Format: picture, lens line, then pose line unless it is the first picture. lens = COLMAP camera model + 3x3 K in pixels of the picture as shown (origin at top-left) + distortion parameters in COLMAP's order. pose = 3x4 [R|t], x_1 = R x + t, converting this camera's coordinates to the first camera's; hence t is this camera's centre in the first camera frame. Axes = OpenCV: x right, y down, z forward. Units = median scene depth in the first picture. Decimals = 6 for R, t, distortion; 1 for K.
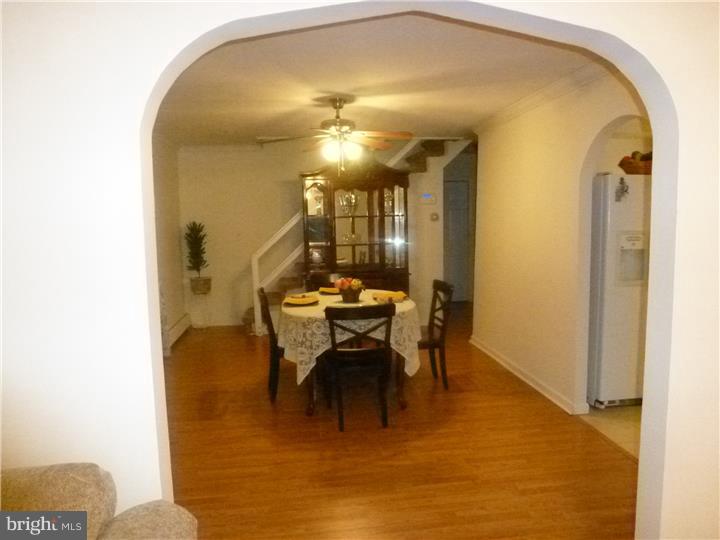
lens RADIAL K [[513.8, 0, 362.4], [0, 513.8, 270.1], [0, 0, 1]] dist [-0.067271, 0.025504]
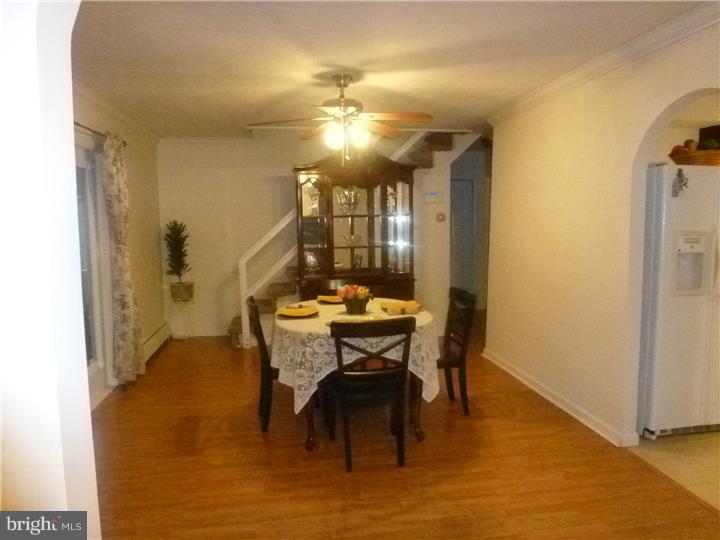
lens RADIAL K [[513.8, 0, 362.4], [0, 513.8, 270.1], [0, 0, 1]] dist [-0.067271, 0.025504]
pose [[0.999636, 0.003306, 0.026789, -0.035209], [-0.003098, 0.999965, -0.007778, -0.003171], [-0.026814, 0.007693, 0.999611, 0.144452]]
